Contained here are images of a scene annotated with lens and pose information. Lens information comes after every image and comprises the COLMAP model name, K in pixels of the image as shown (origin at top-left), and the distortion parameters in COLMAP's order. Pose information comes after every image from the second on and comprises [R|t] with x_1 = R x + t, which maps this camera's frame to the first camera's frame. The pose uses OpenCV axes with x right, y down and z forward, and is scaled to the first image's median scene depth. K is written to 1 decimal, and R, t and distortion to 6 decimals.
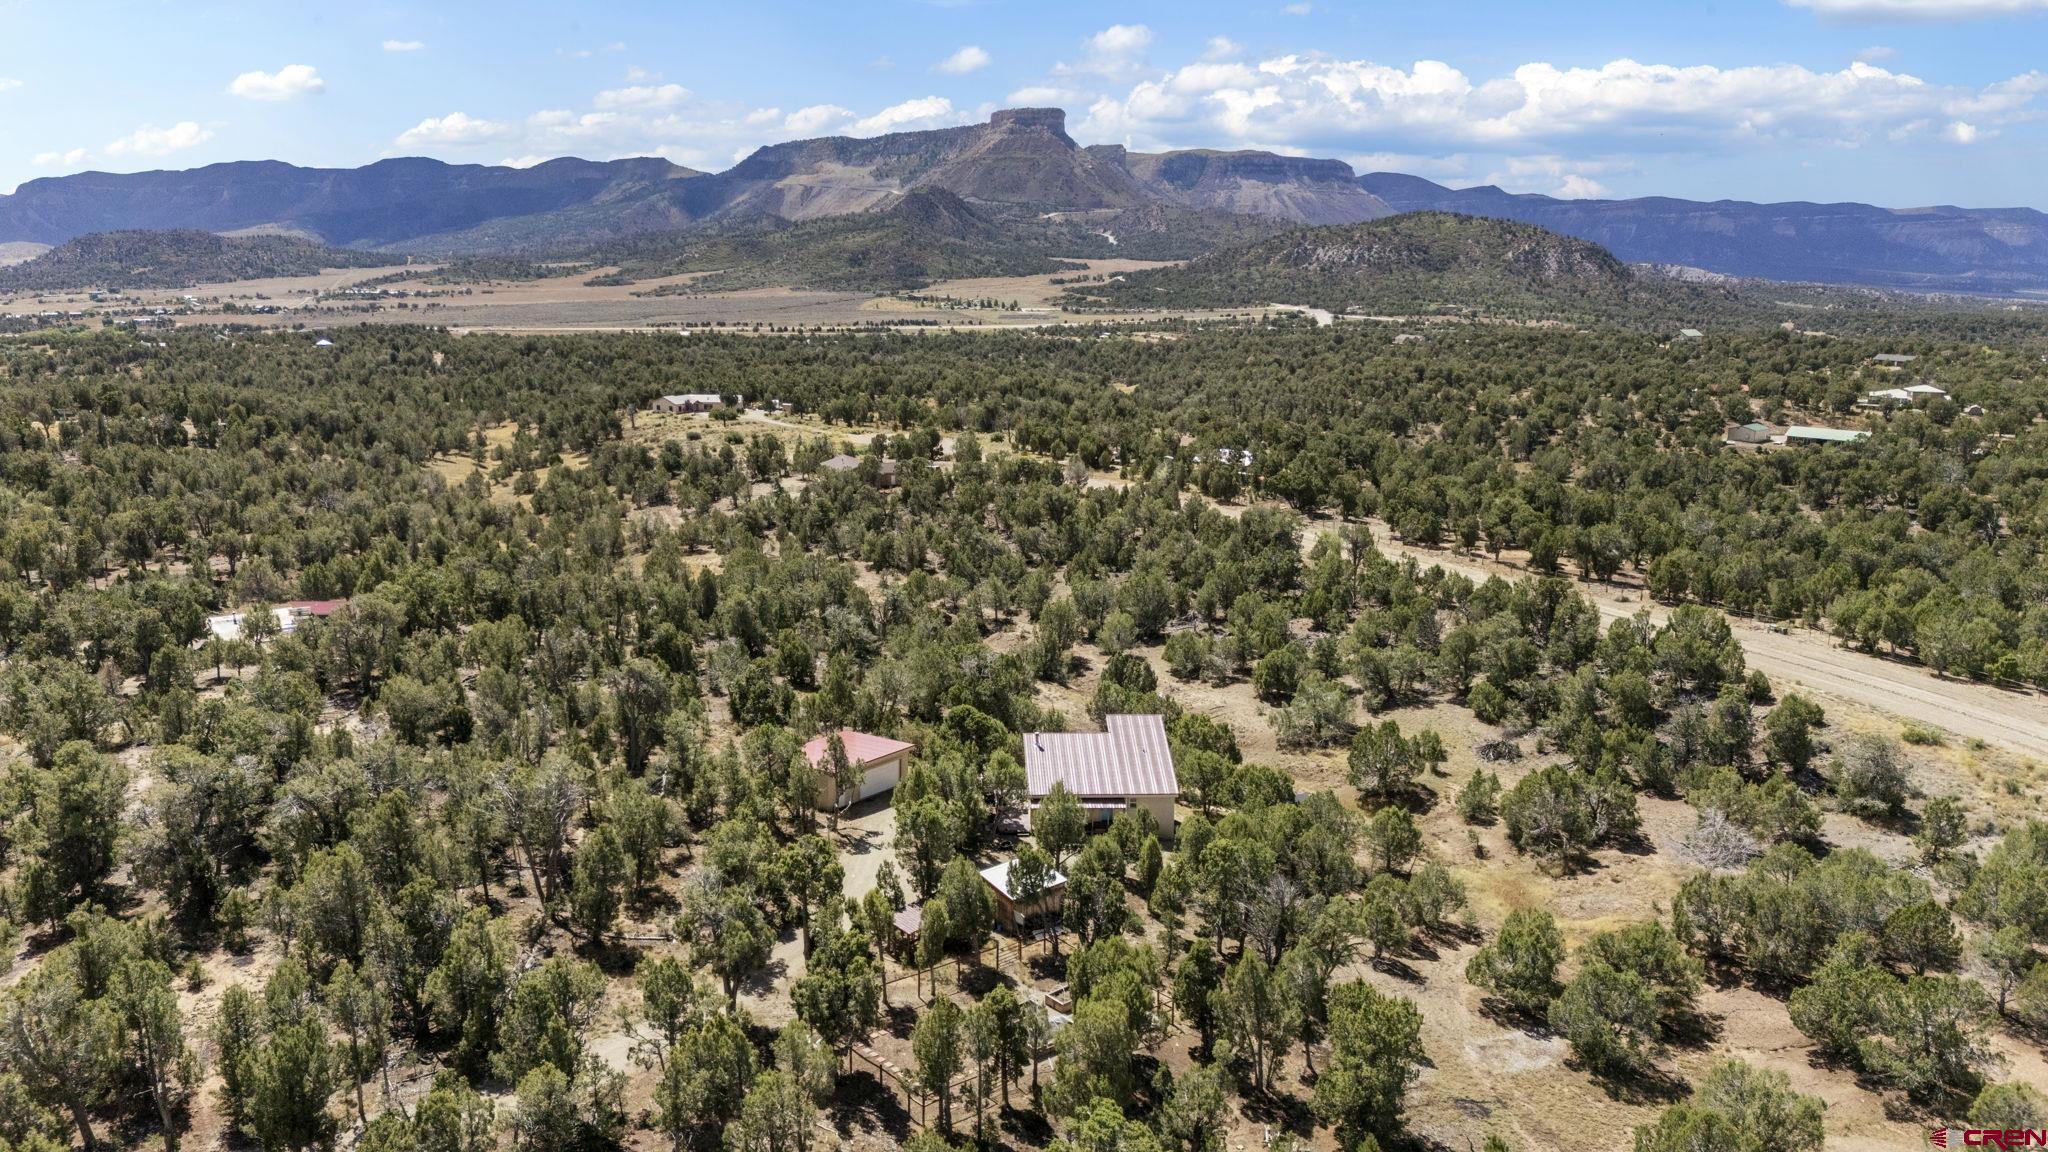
lens RADIAL K [[1513.5, 0, 1024.0], [0, 1513.5, 576.0], [0, 0, 1]] dist [0.111201, -0.107283]
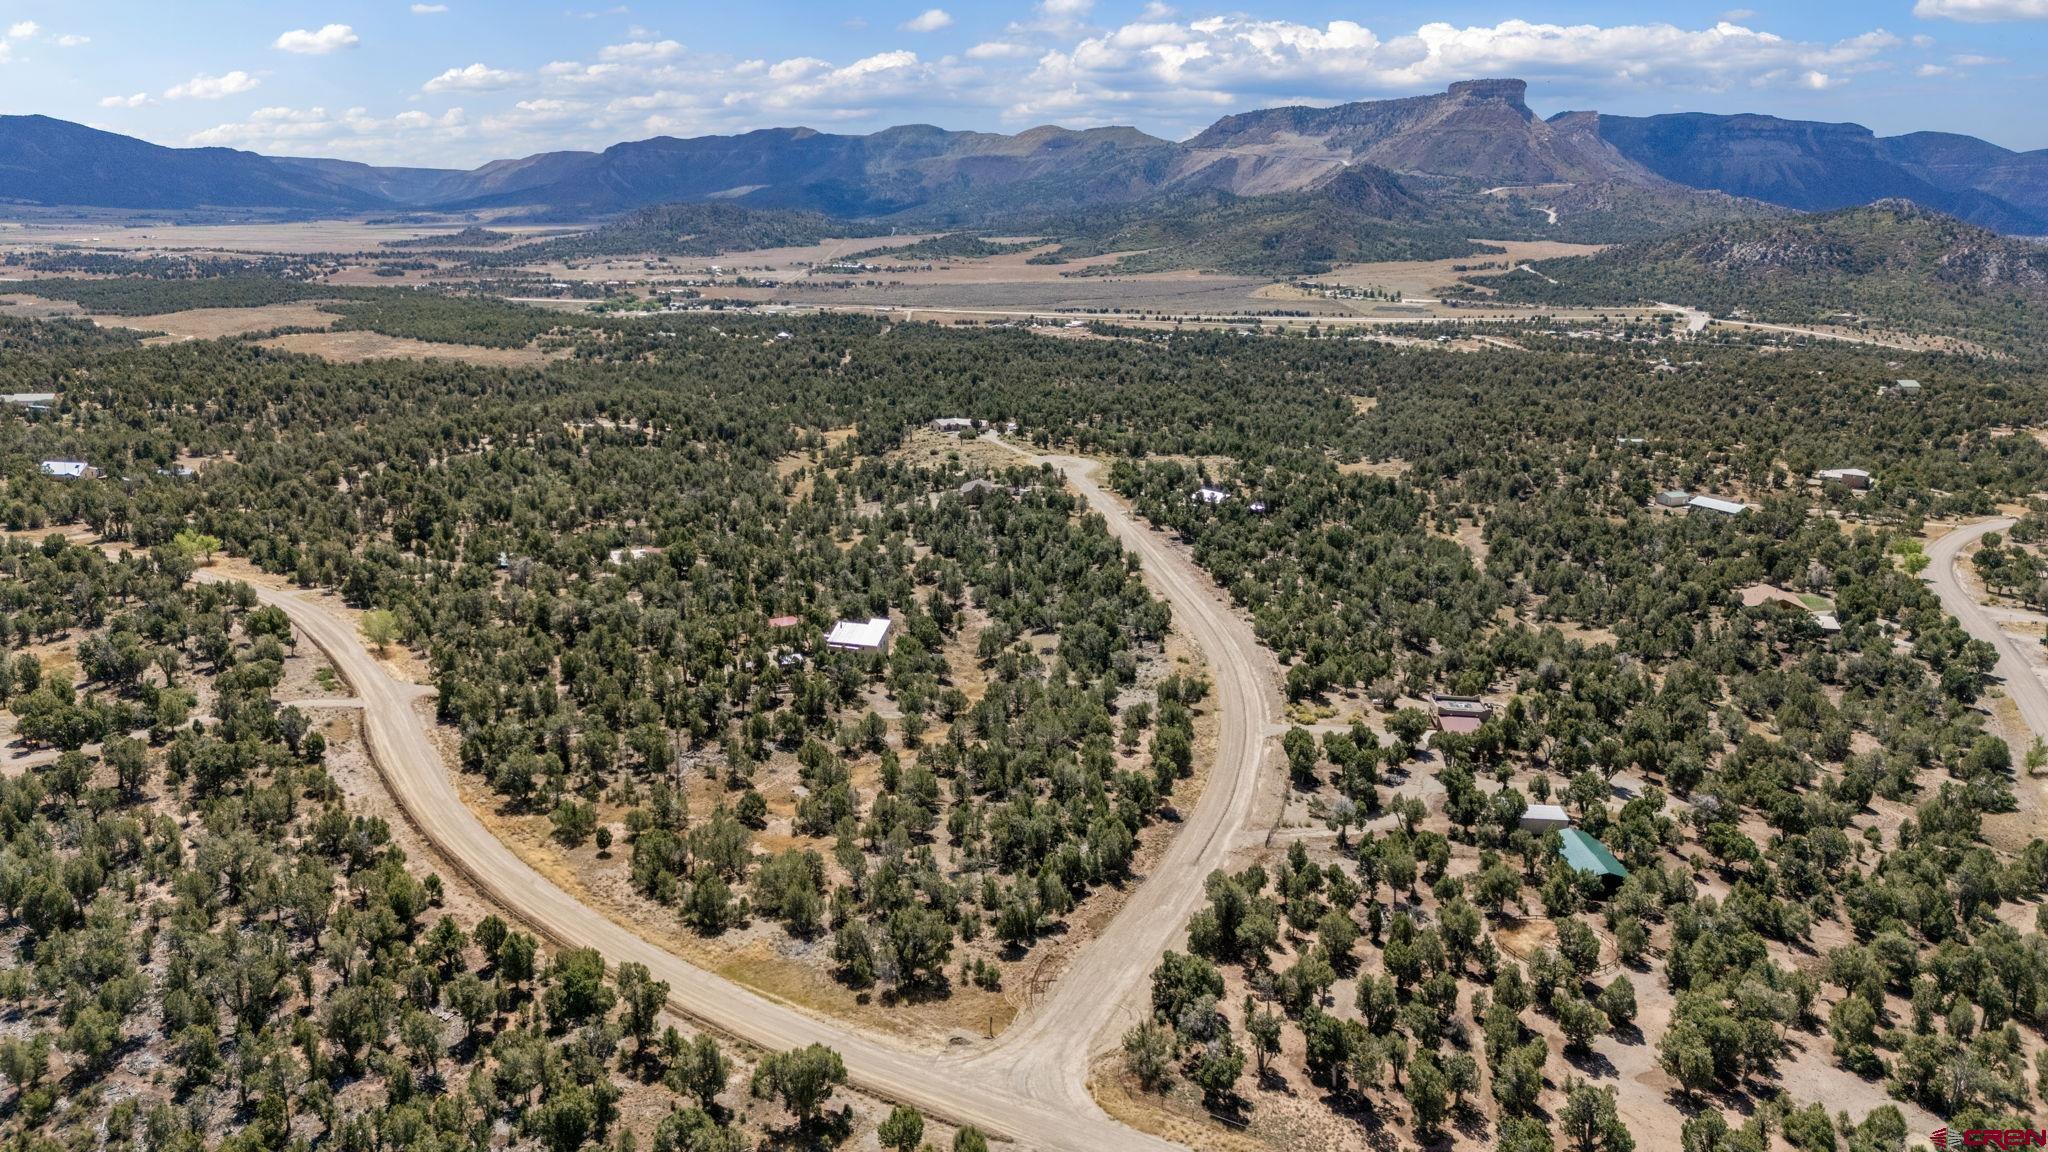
lens RADIAL K [[1513.5, 0, 1024.0], [0, 1513.5, 576.0], [0, 0, 1]] dist [0.111201, -0.107283]
pose [[0.954007, 0.087237, -0.286809, 0.190293], [-0.078944, 0.996061, 0.040375, -0.020076], [0.289202, -0.015877, 0.957136, -0.268540]]
